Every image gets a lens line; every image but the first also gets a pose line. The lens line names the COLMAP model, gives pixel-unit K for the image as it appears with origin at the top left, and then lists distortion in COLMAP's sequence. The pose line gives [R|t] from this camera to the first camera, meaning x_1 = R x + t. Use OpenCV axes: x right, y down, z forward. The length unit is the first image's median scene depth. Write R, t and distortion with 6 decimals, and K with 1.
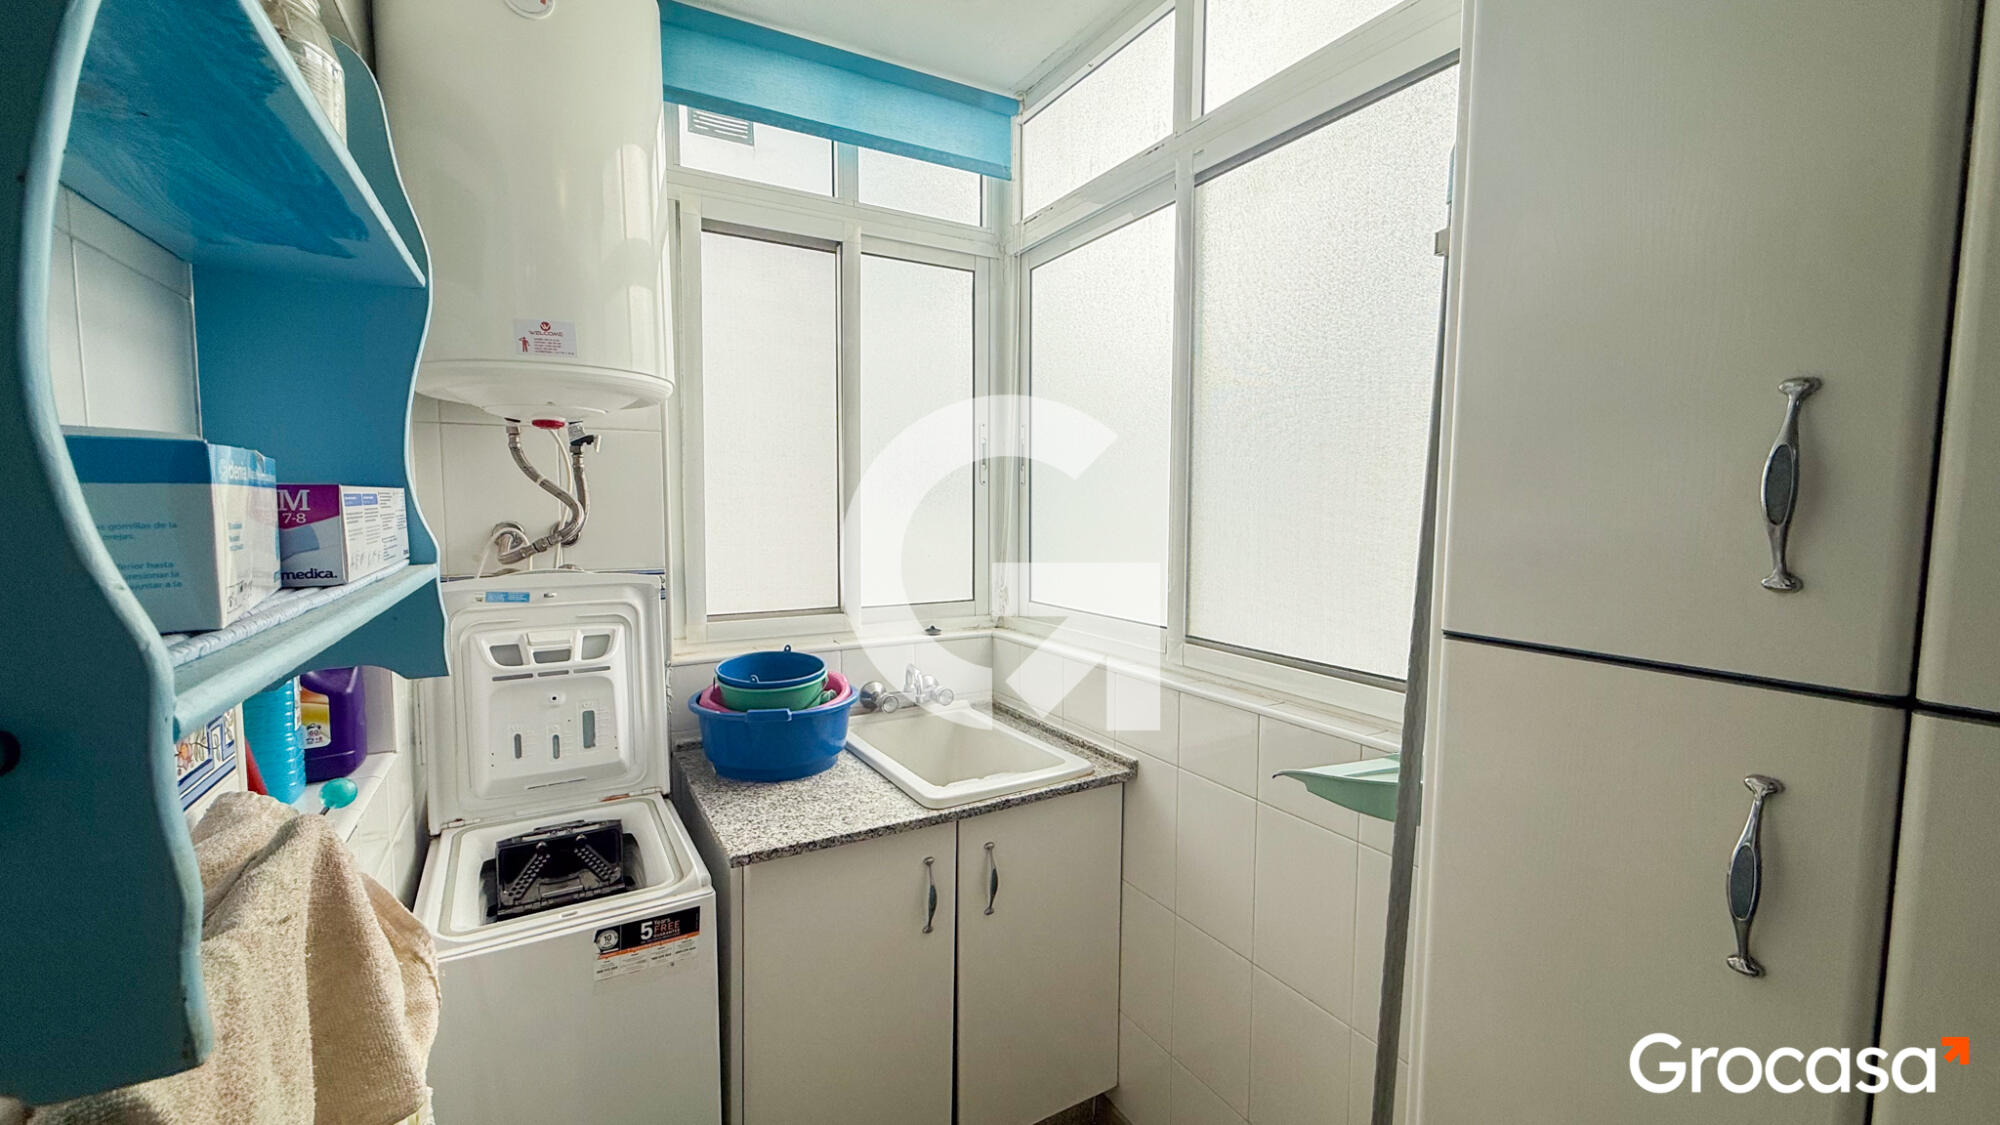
lens RADIAL K [[811.7, 0, 1008.0], [0, 811.7, 562.5], [0, 0, 1]] dist [0.001166, -0.000424]
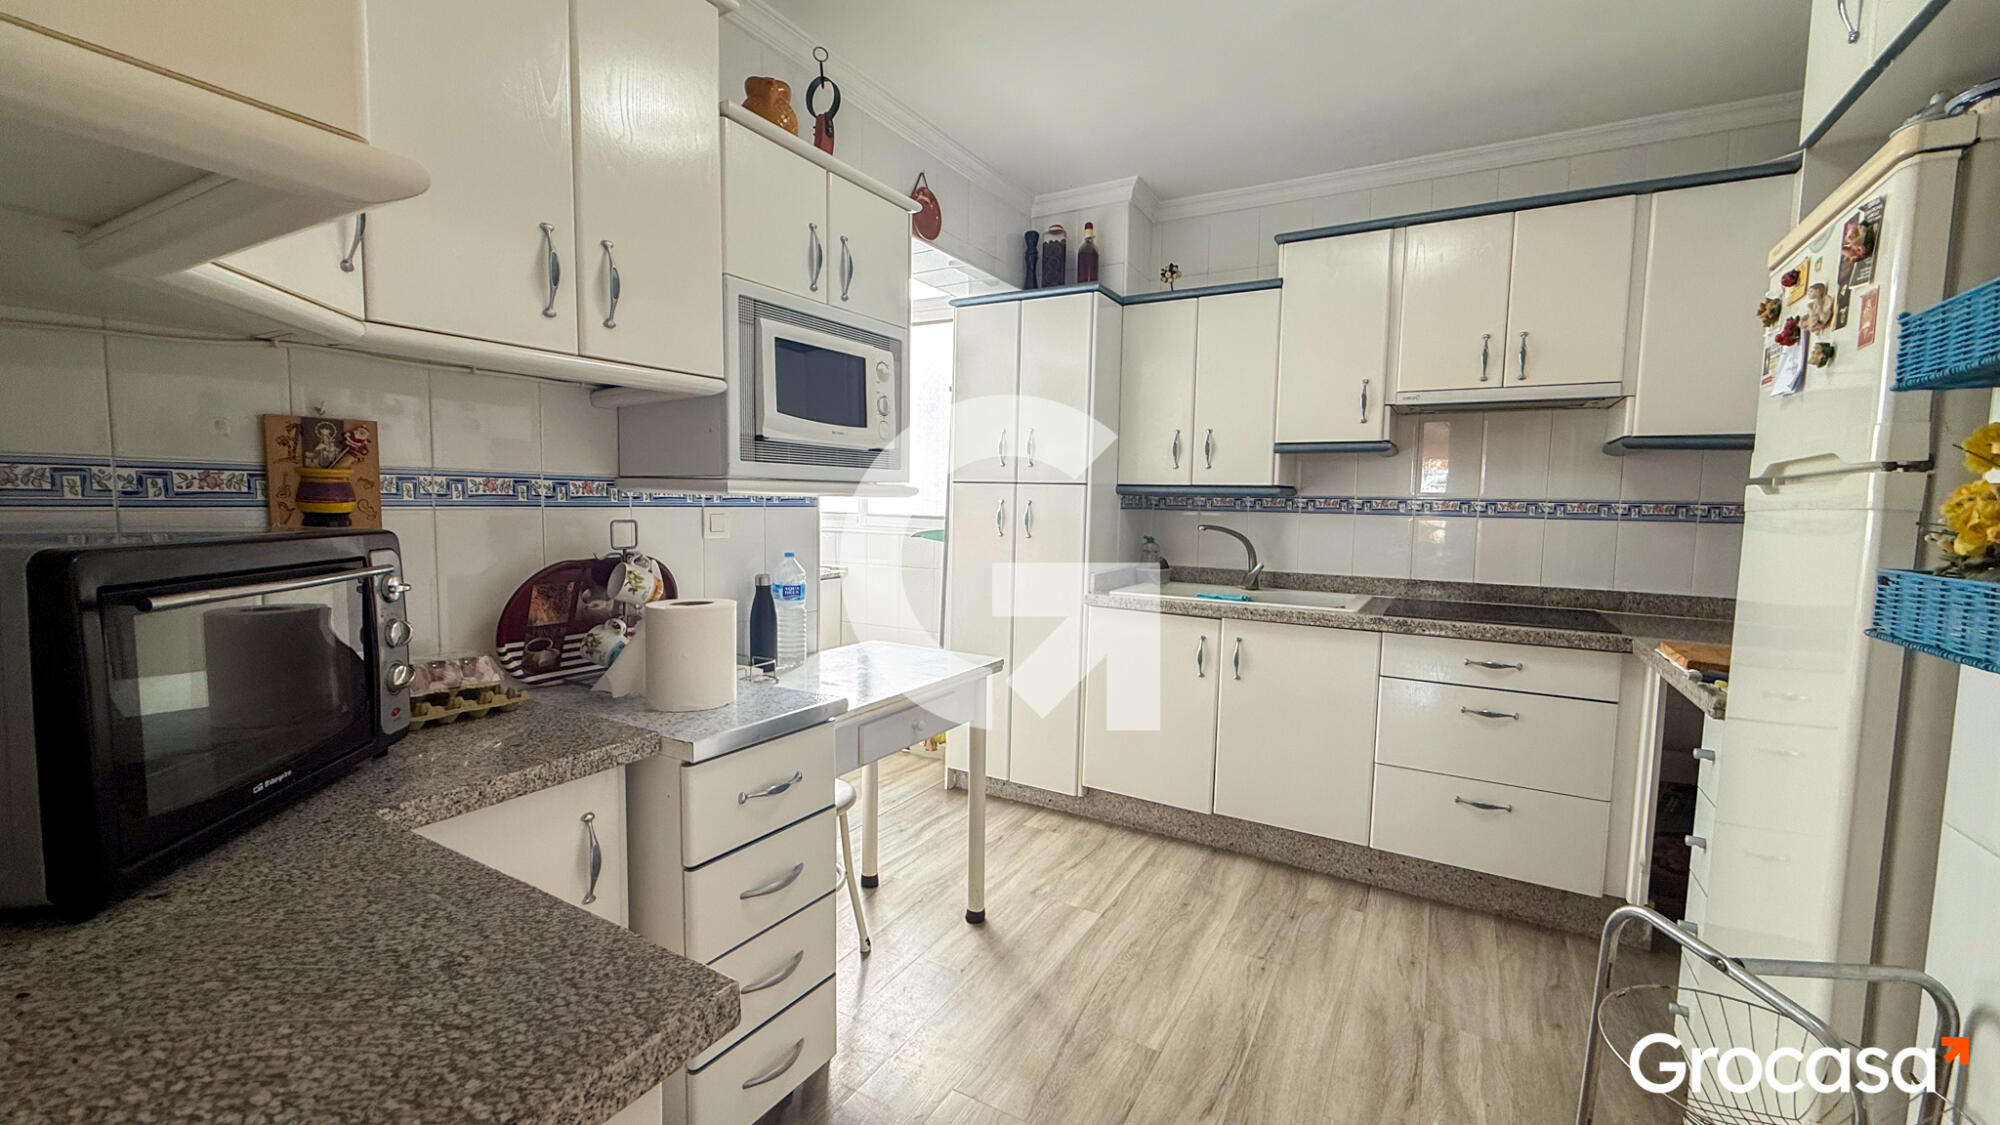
lens RADIAL K [[811.7, 0, 998.4], [0, 811.7, 569.7], [0, 0, 1]] dist [0.001166, -0.000424]
pose [[0.861034, -0.033218, 0.507462, -0.751919], [0.029210, 0.999447, 0.015861, 0.248054], [-0.507708, 0.001166, 0.861528, -1.459172]]
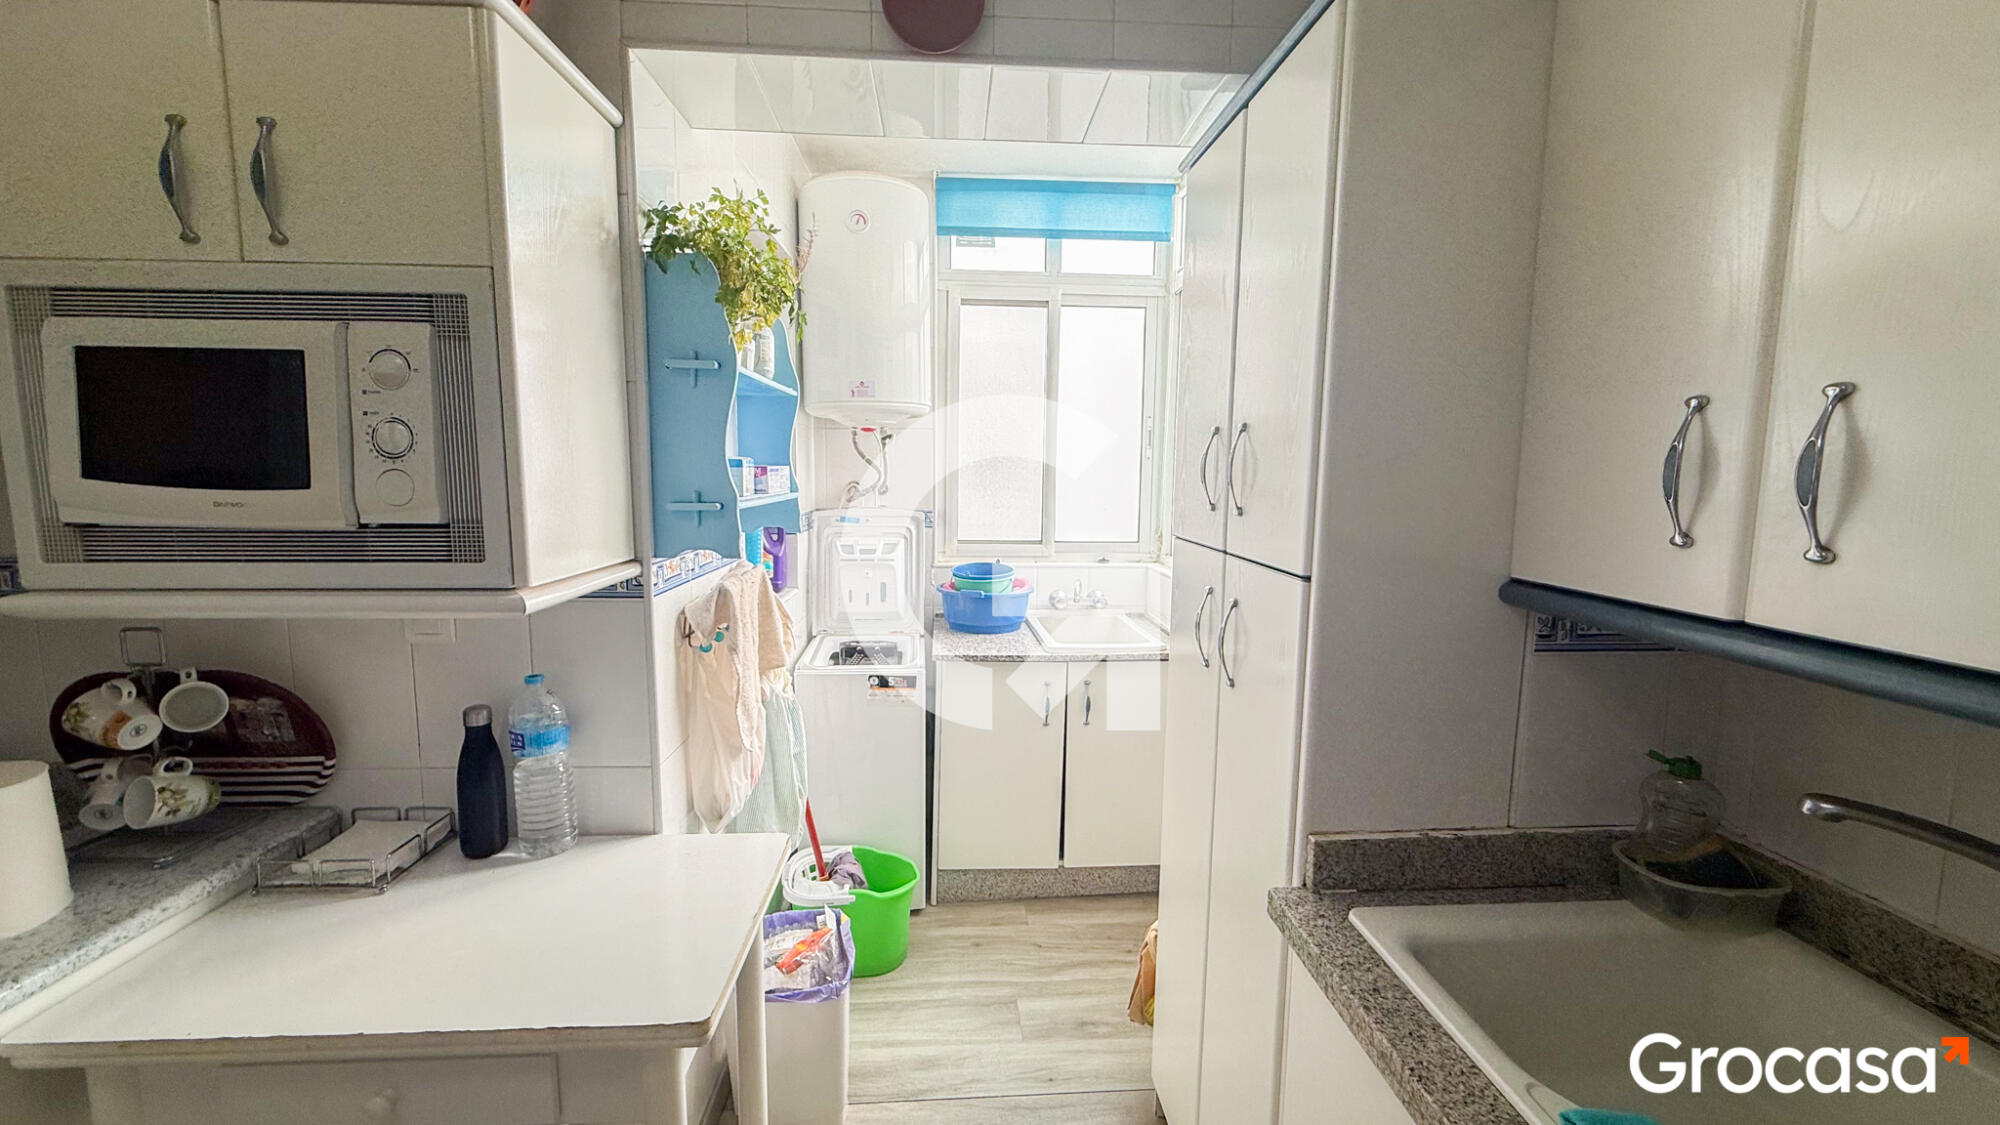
lens RADIAL K [[811.7, 0, 999.8], [0, 811.7, 566.5], [0, 0, 1]] dist [0.001166, -0.000424]
pose [[0.900351, 0.060564, -0.430930, 0.532739], [-0.042110, 0.997746, 0.052244, 0.036992], [0.433122, -0.028891, 0.900872, -0.573974]]
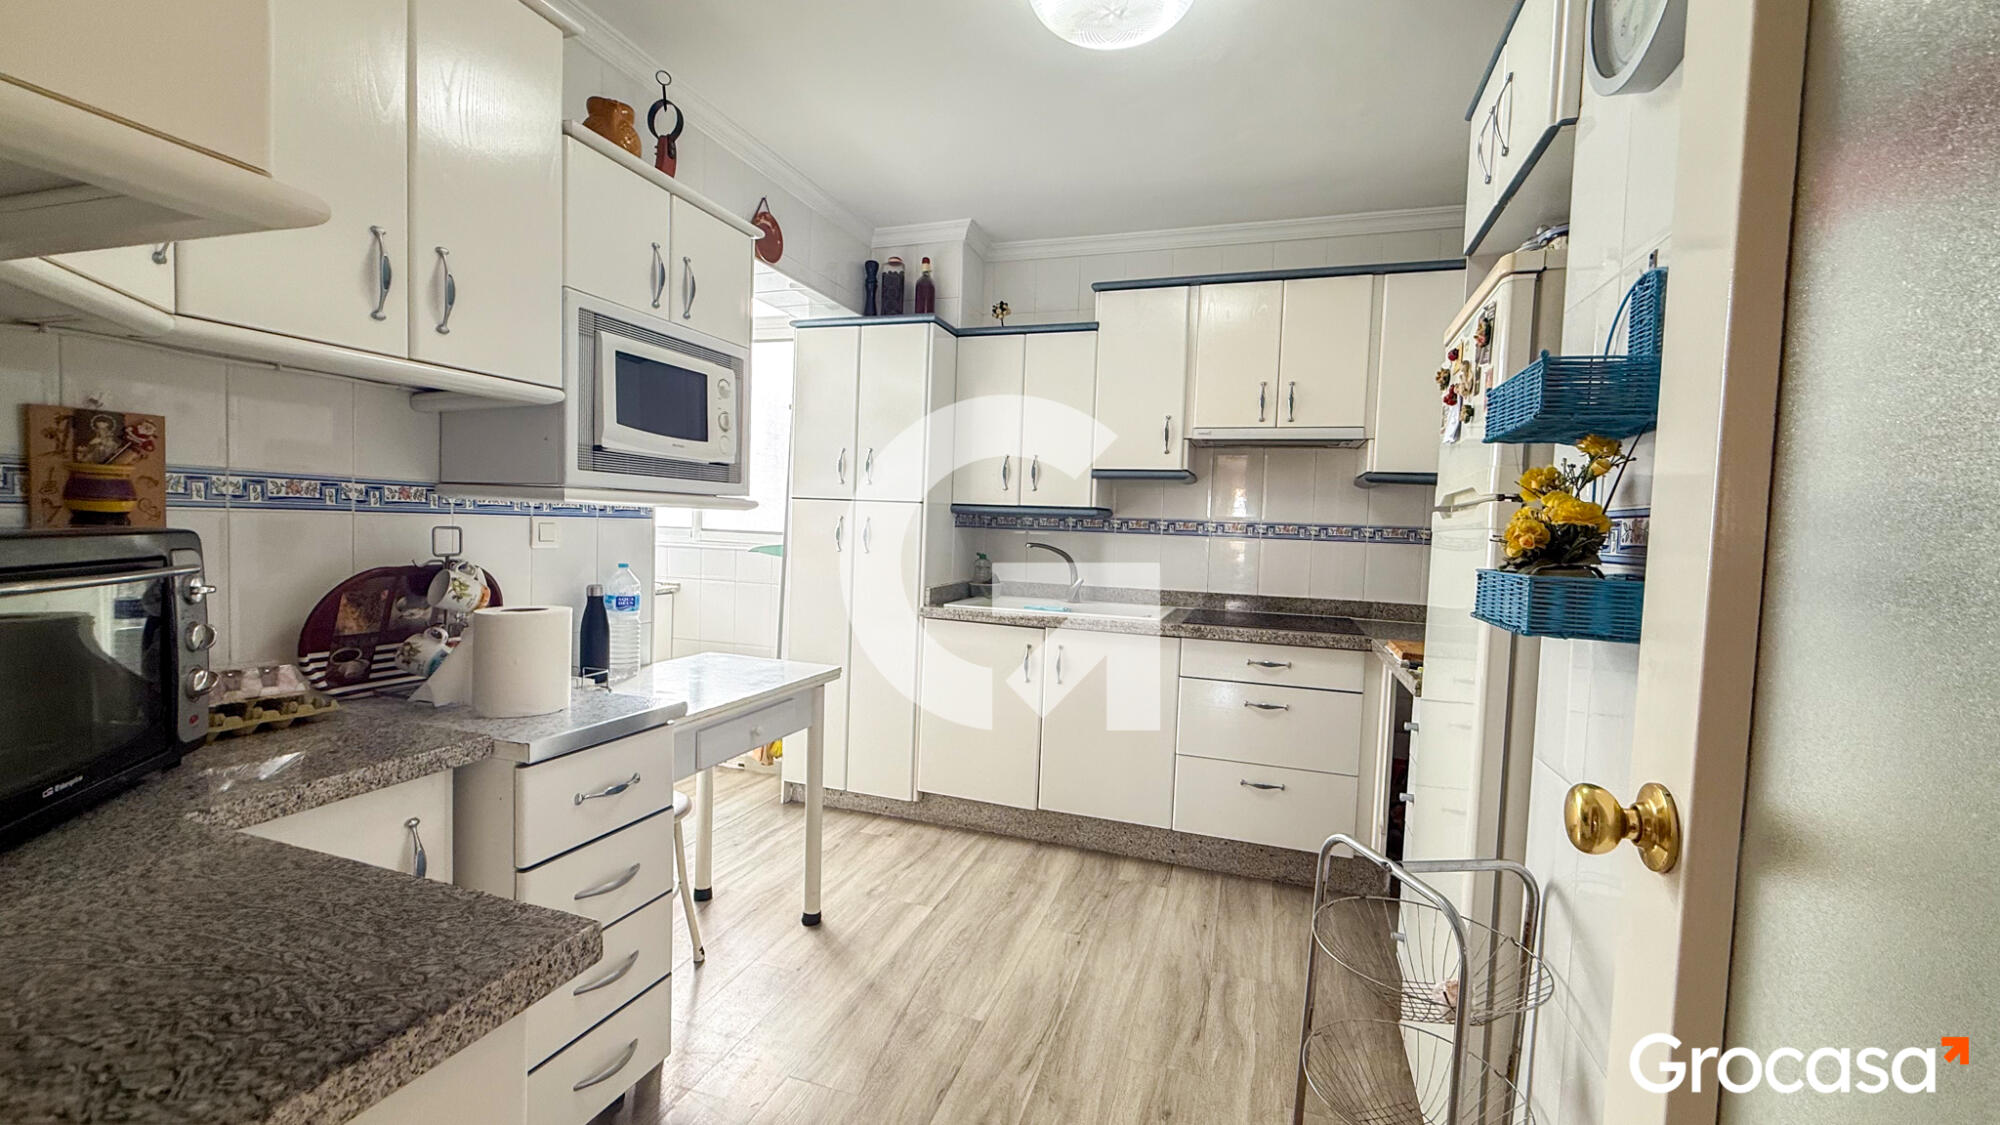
lens RADIAL K [[811.7, 0, 999.4], [0, 811.7, 566.7], [0, 0, 1]] dist [0.001166, -0.000424]
pose [[0.745054, -0.012903, 0.666879, -0.805134], [0.024653, 0.999662, -0.008201, 0.264809], [-0.666548, 0.022551, 0.745121, -1.550599]]
